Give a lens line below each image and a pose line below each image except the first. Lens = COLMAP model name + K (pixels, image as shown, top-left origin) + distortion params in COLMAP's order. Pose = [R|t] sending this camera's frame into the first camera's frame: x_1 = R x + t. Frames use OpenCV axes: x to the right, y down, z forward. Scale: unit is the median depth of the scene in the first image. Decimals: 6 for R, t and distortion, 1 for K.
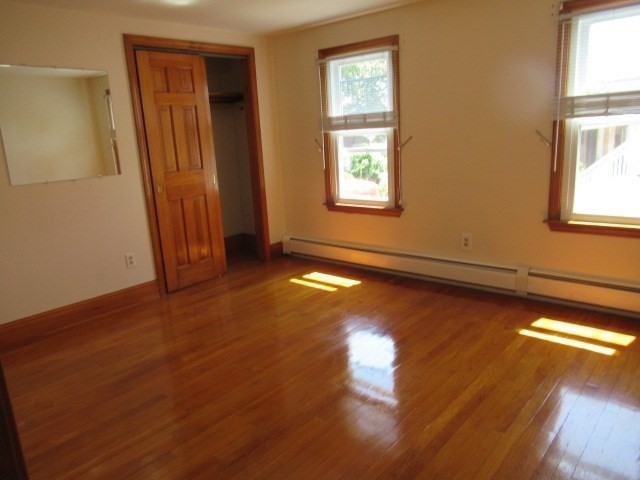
lens RADIAL K [[483.2, 0, 320.0], [0, 483.2, 240.0], [0, 0, 1]] dist [0.000700, 0.001968]
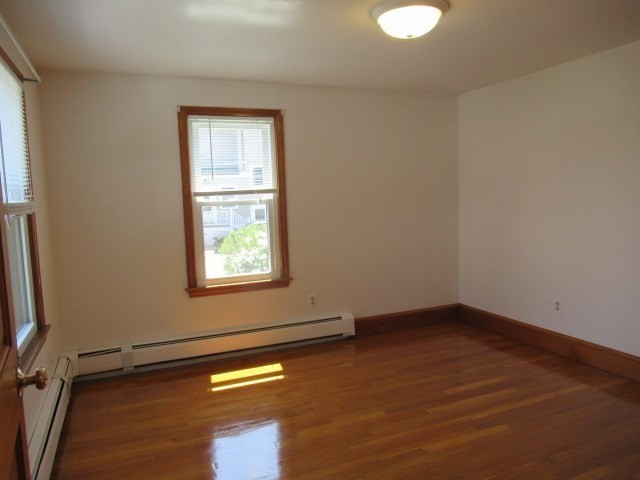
lens RADIAL K [[451.9, 0, 292.8], [0, 451.9, 239.6], [0, 0, 1]] dist [0.004271, -0.002468]
pose [[0.476493, -0.052982, 0.877580, -0.593055], [0.205214, 0.977312, -0.052421, -0.085082], [-0.854893, 0.205070, 0.476555, 0.493633]]
